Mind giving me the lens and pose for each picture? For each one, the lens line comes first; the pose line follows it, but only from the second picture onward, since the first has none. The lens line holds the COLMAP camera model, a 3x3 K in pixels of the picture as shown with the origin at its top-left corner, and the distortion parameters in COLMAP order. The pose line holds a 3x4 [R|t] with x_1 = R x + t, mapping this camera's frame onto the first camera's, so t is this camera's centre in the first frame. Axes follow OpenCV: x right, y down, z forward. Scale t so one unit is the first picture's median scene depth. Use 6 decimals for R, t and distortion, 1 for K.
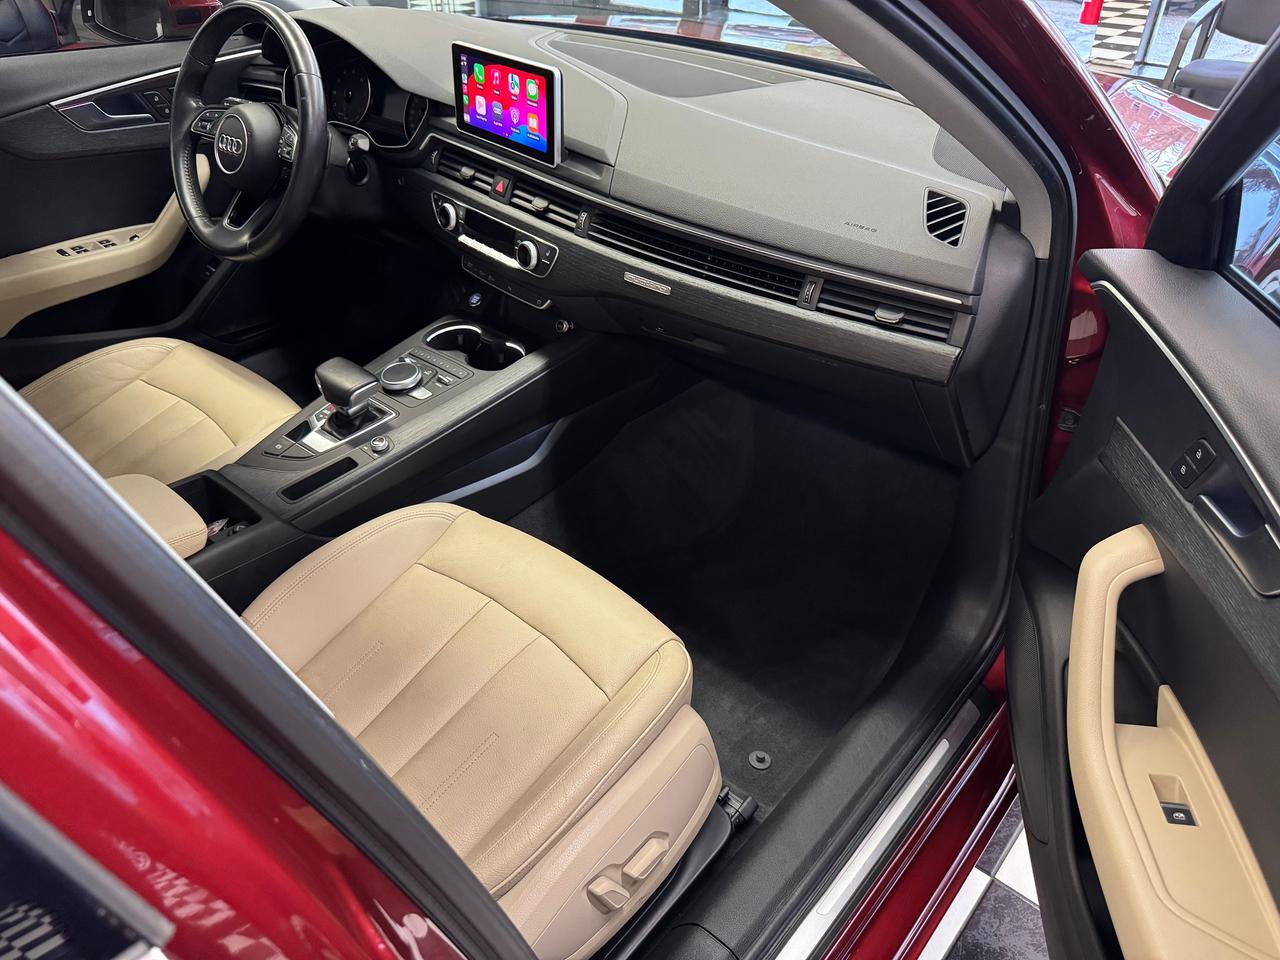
lens RADIAL K [[925.1, 0, 643.2], [0, 925.1, 481.5], [0, 0, 1]] dist [-0.012992, 0.004048]
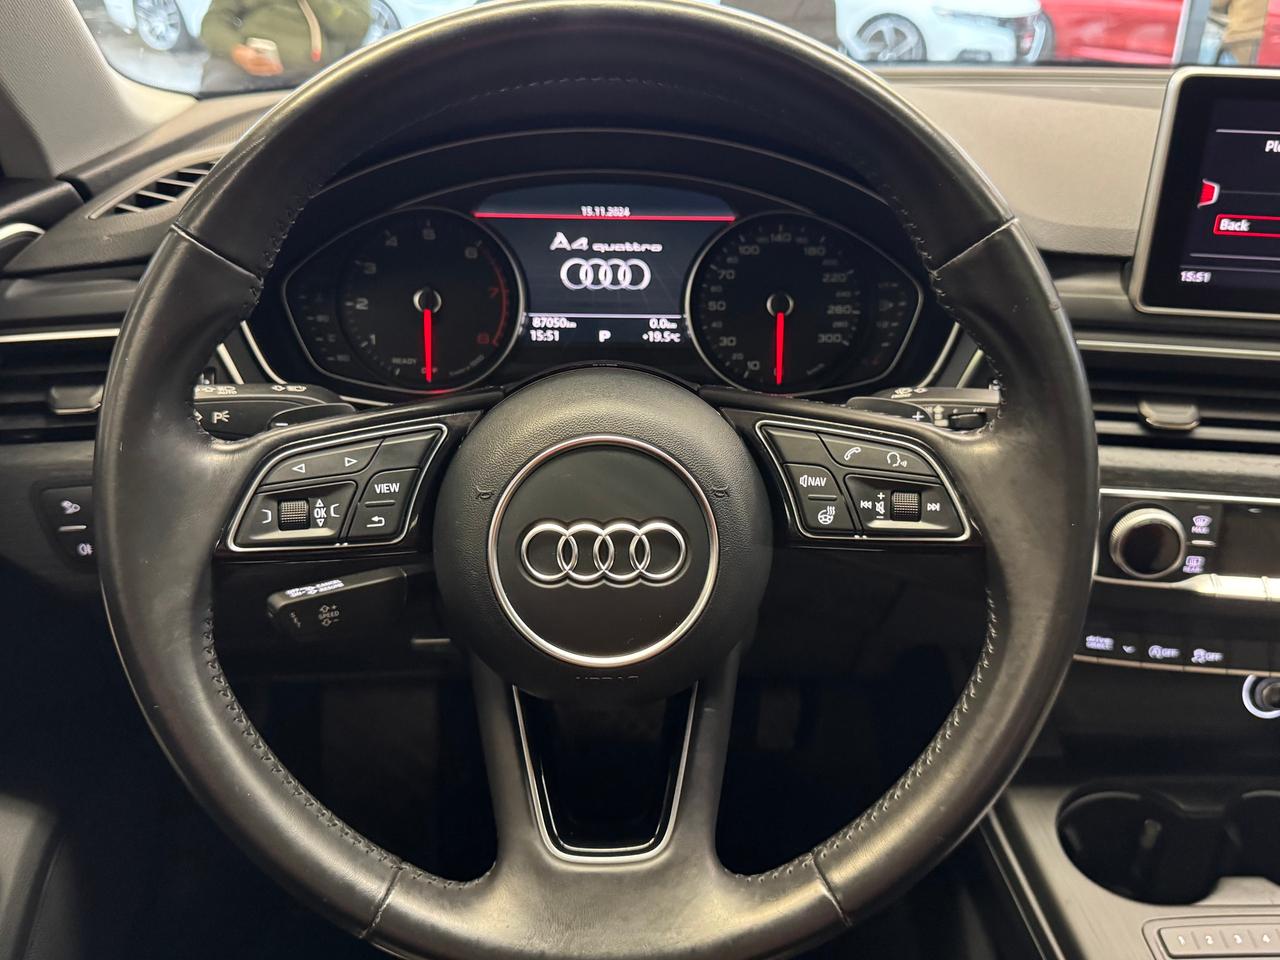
lens RADIAL K [[1137.5, 0, 640.0], [0, 1137.5, 480.0], [0, 0, 1]] dist [-0.004854, -0.005564]
pose [[0.702922, -0.346113, 0.621374, -0.614062], [0.397755, 0.915527, 0.060005, -0.415223], [-0.589654, 0.204976, 0.781213, 0.771967]]
